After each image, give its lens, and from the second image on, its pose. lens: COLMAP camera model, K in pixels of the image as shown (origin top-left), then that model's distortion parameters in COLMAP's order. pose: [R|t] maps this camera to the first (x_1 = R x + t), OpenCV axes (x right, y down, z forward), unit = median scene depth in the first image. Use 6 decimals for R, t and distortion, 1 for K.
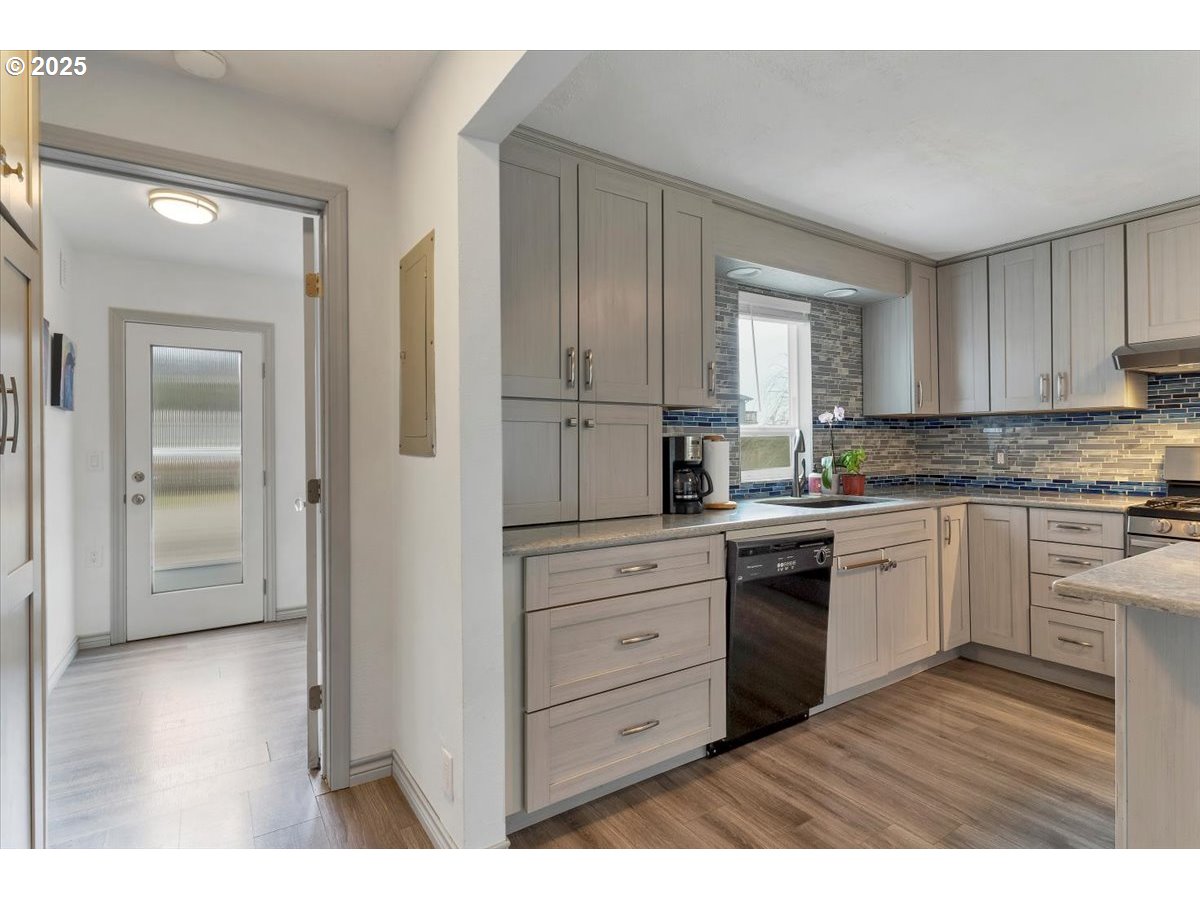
lens RADIAL K [[581.3, 0, 600.0], [0, 581.3, 450.0], [0, 0, 1]] dist [-0.000217, -0.000010]
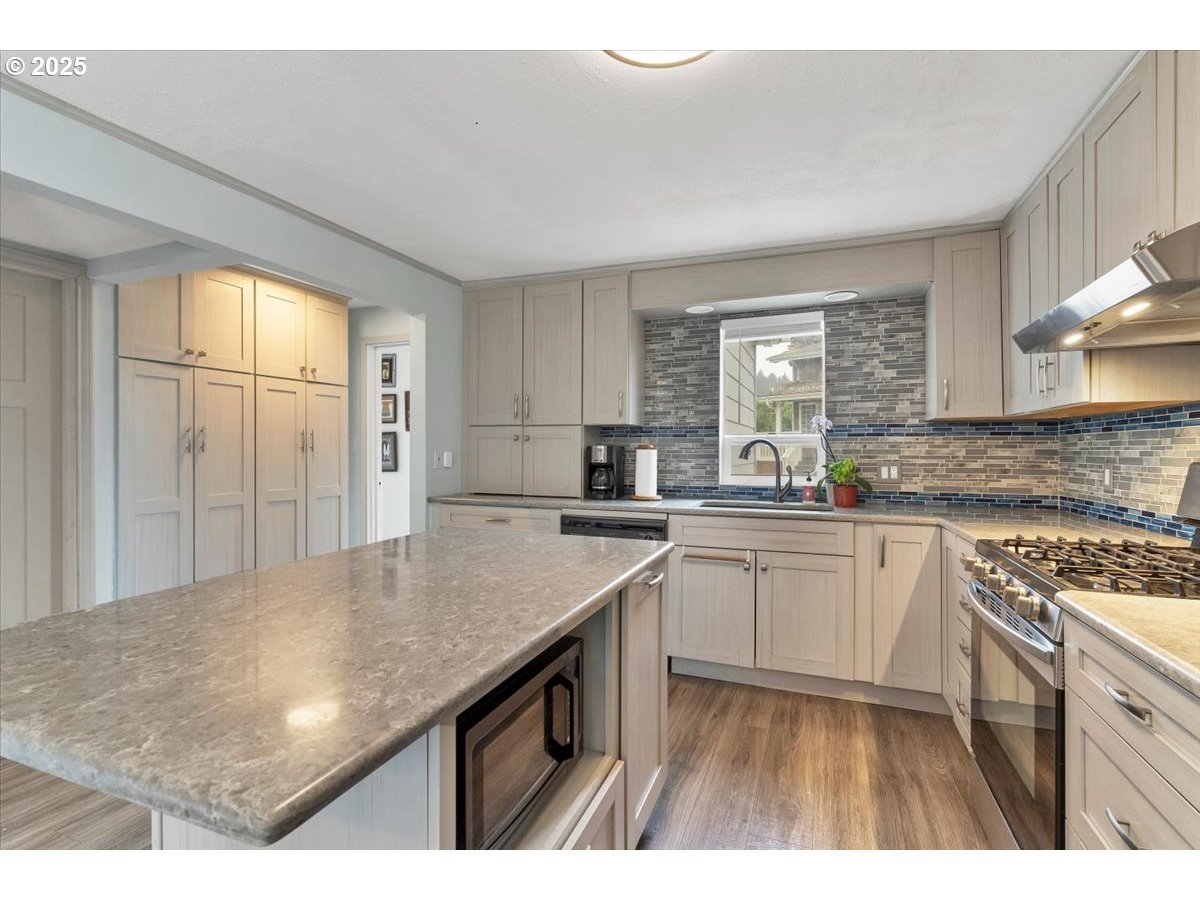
lens RADIAL K [[581.3, 0, 600.0], [0, 581.3, 450.0], [0, 0, 1]] dist [-0.000217, -0.000010]
pose [[0.588865, 0.007938, -0.808193, 0.919899], [-0.015283, 0.999882, -0.001315, -0.007793], [0.808087, 0.013126, 0.588917, 0.107615]]
